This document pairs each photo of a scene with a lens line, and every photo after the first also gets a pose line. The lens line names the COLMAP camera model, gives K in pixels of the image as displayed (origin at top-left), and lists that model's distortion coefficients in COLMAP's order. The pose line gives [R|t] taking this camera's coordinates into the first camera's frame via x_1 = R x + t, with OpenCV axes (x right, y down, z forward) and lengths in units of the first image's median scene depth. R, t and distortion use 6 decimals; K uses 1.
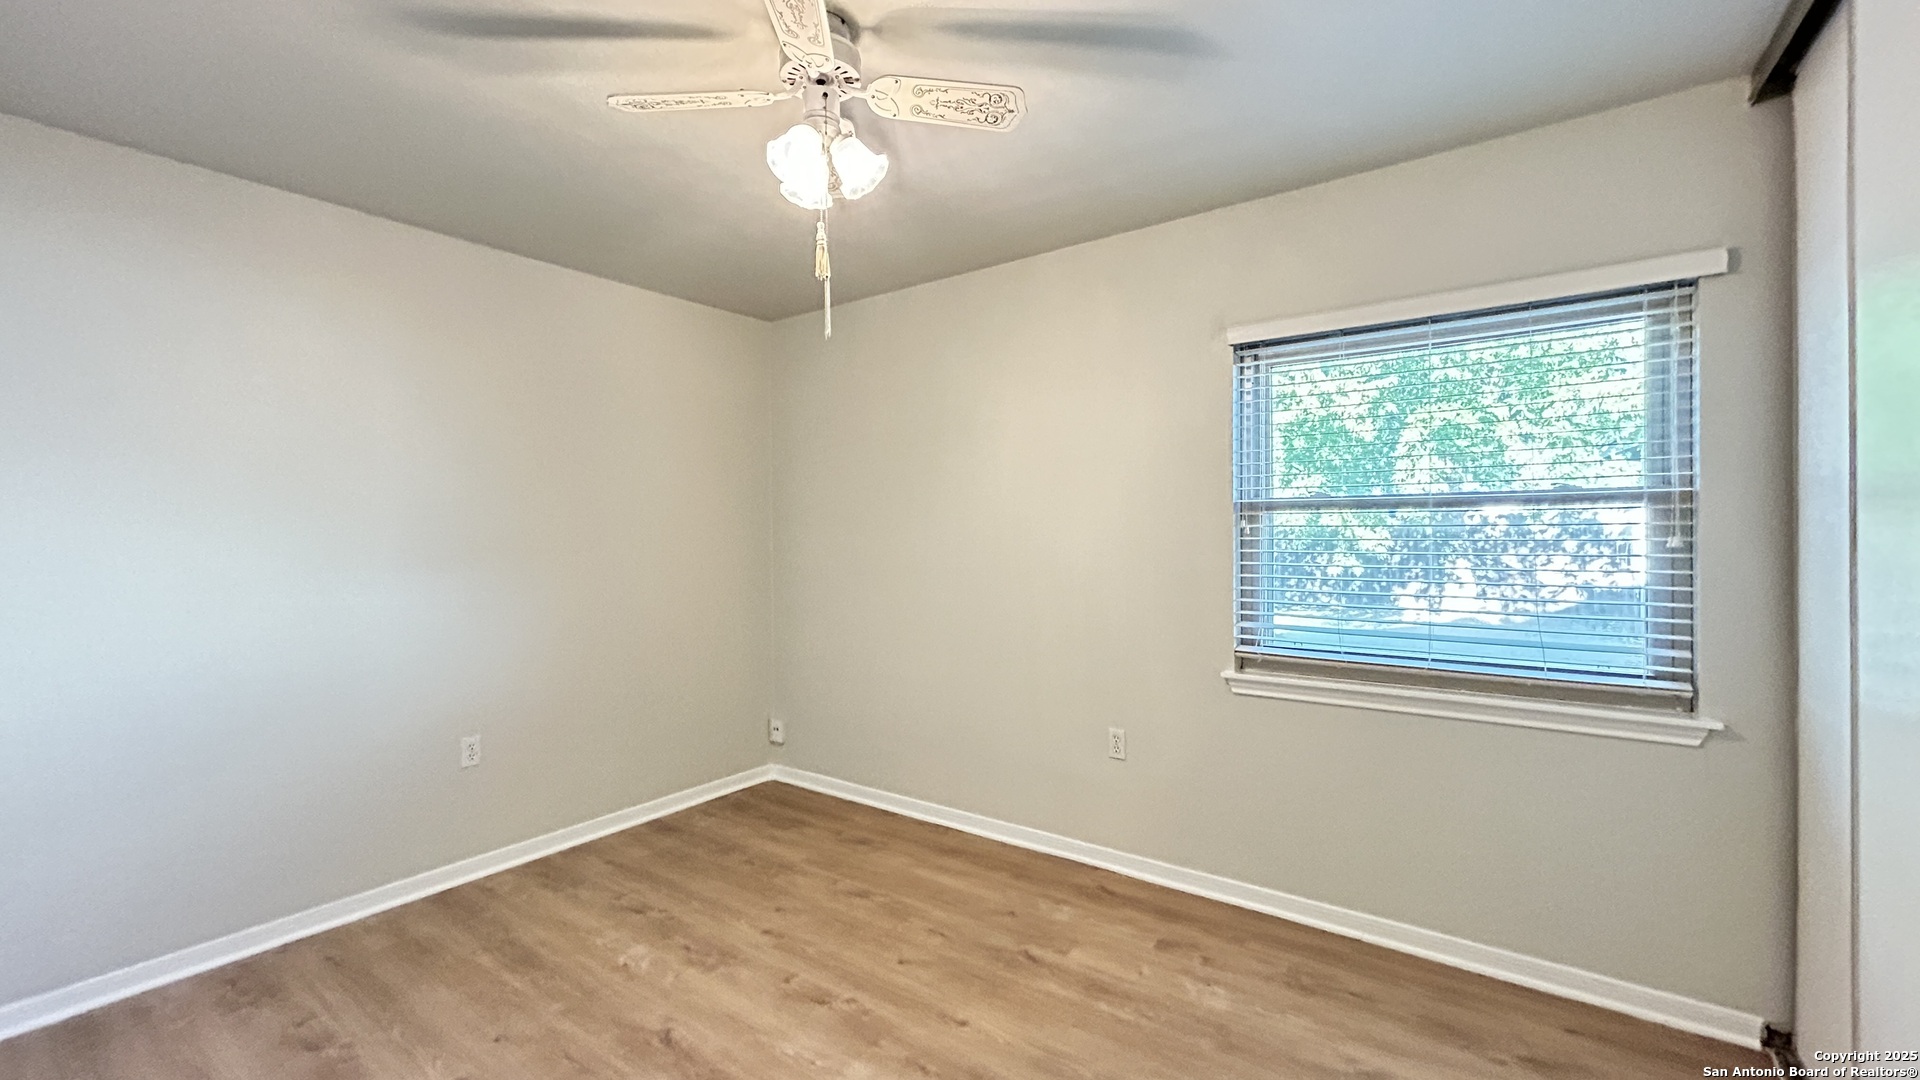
lens RADIAL K [[769.8, 0, 967.9], [0, 769.8, 541.6], [0, 0, 1]] dist [-0.001643, 0.001227]
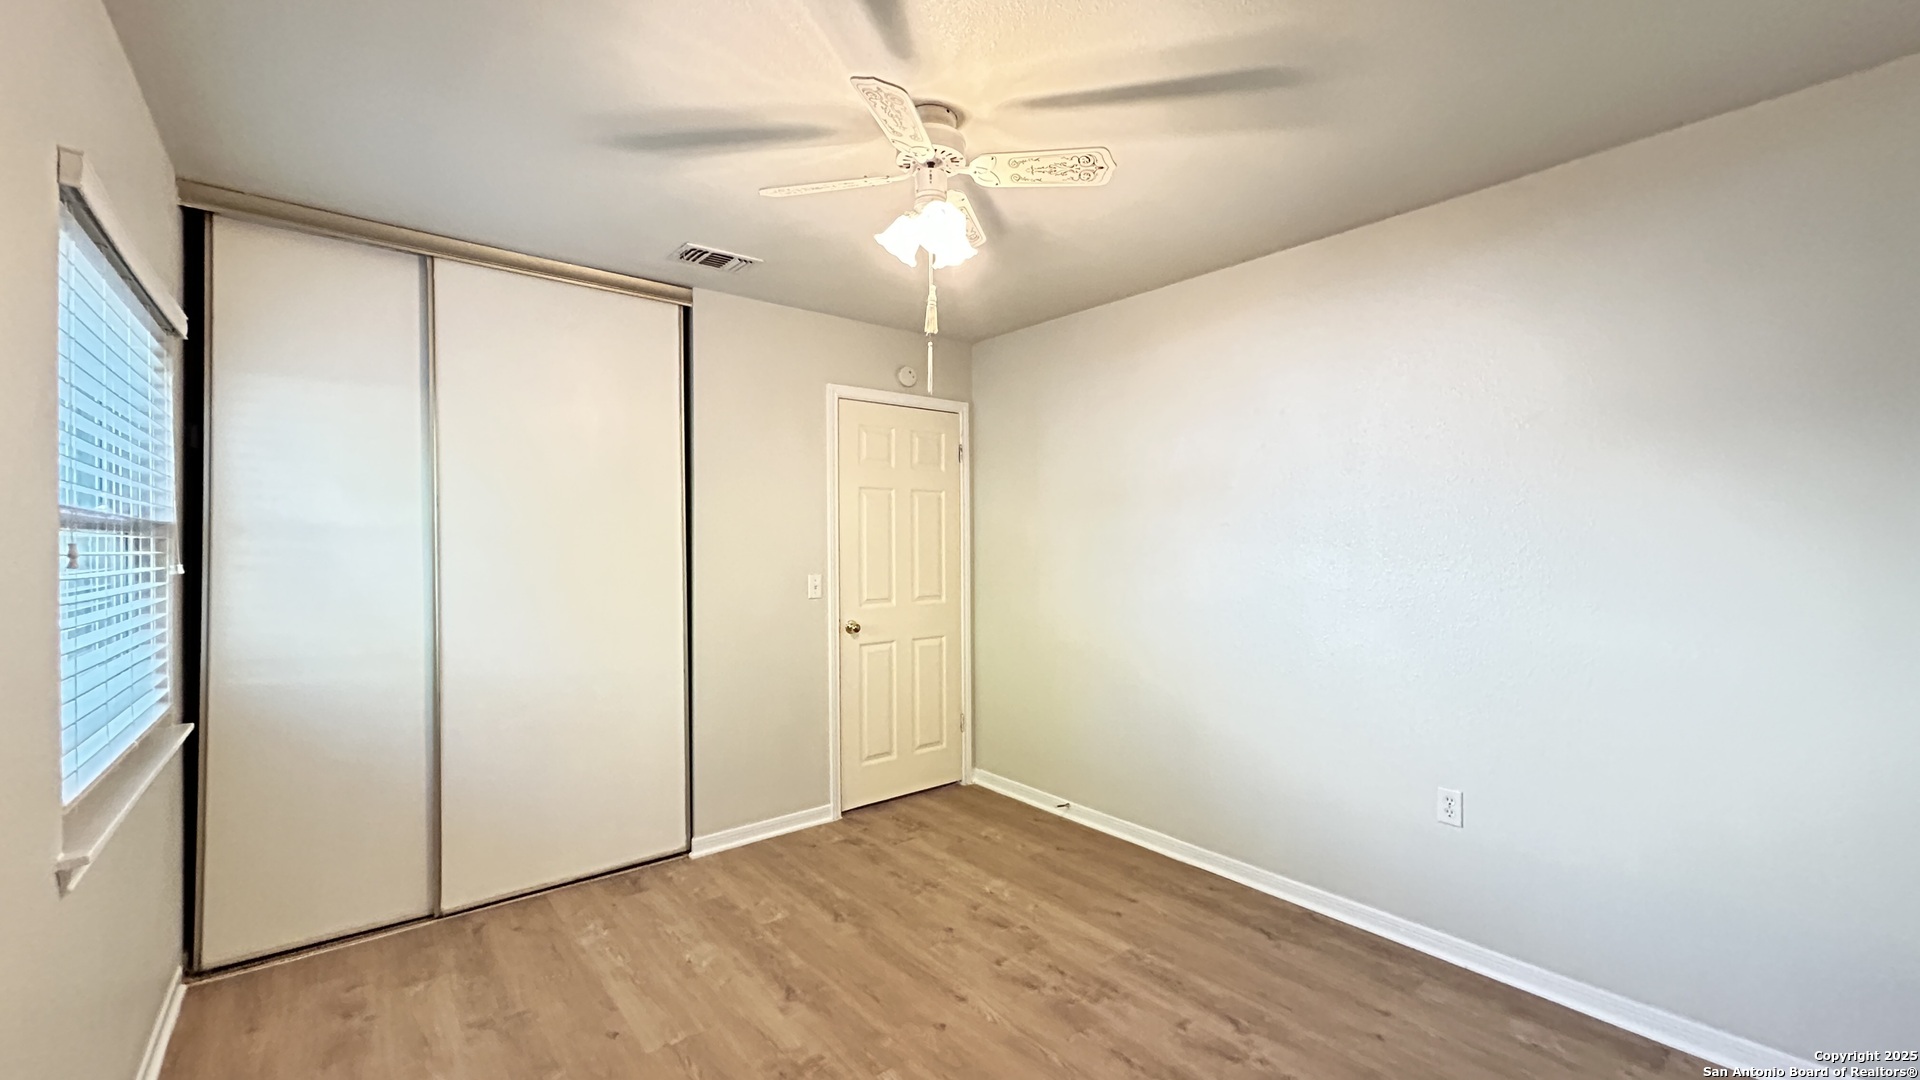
lens RADIAL K [[769.8, 0, 957.1], [0, 769.8, 536.3], [0, 0, 1]] dist [-0.001643, 0.001227]
pose [[-0.965515, 0.018106, 0.259717, -0.368805], [0.018097, 0.999833, -0.002427, -0.019386], [-0.259717, 0.002357, -0.965682, 1.485819]]
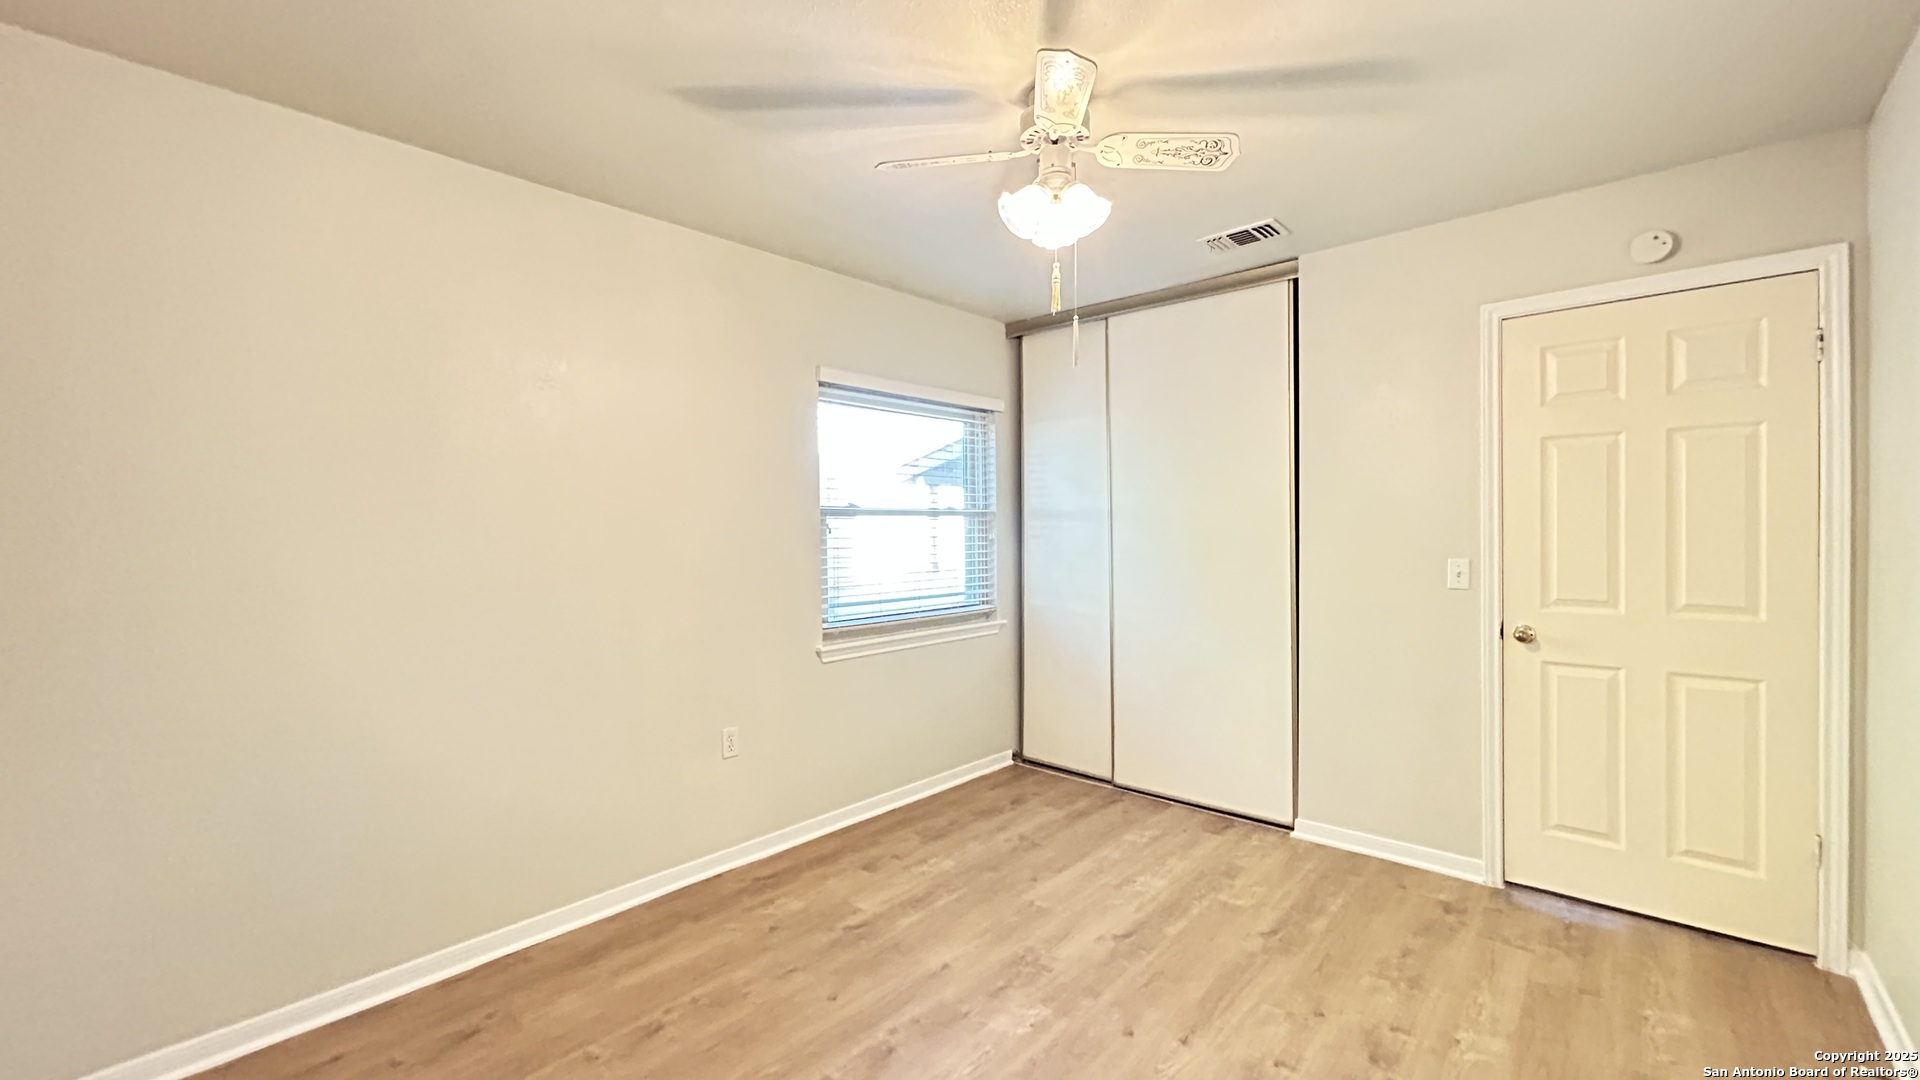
lens RADIAL K [[769.8, 0, 960.3], [0, 769.8, 536.5], [0, 0, 1]] dist [-0.001643, 0.001227]
pose [[0.106044, -0.004696, 0.994350, -0.959190], [0.018937, 0.999817, 0.002702, -0.004646], [-0.994181, 0.018543, 0.106113, 0.725316]]
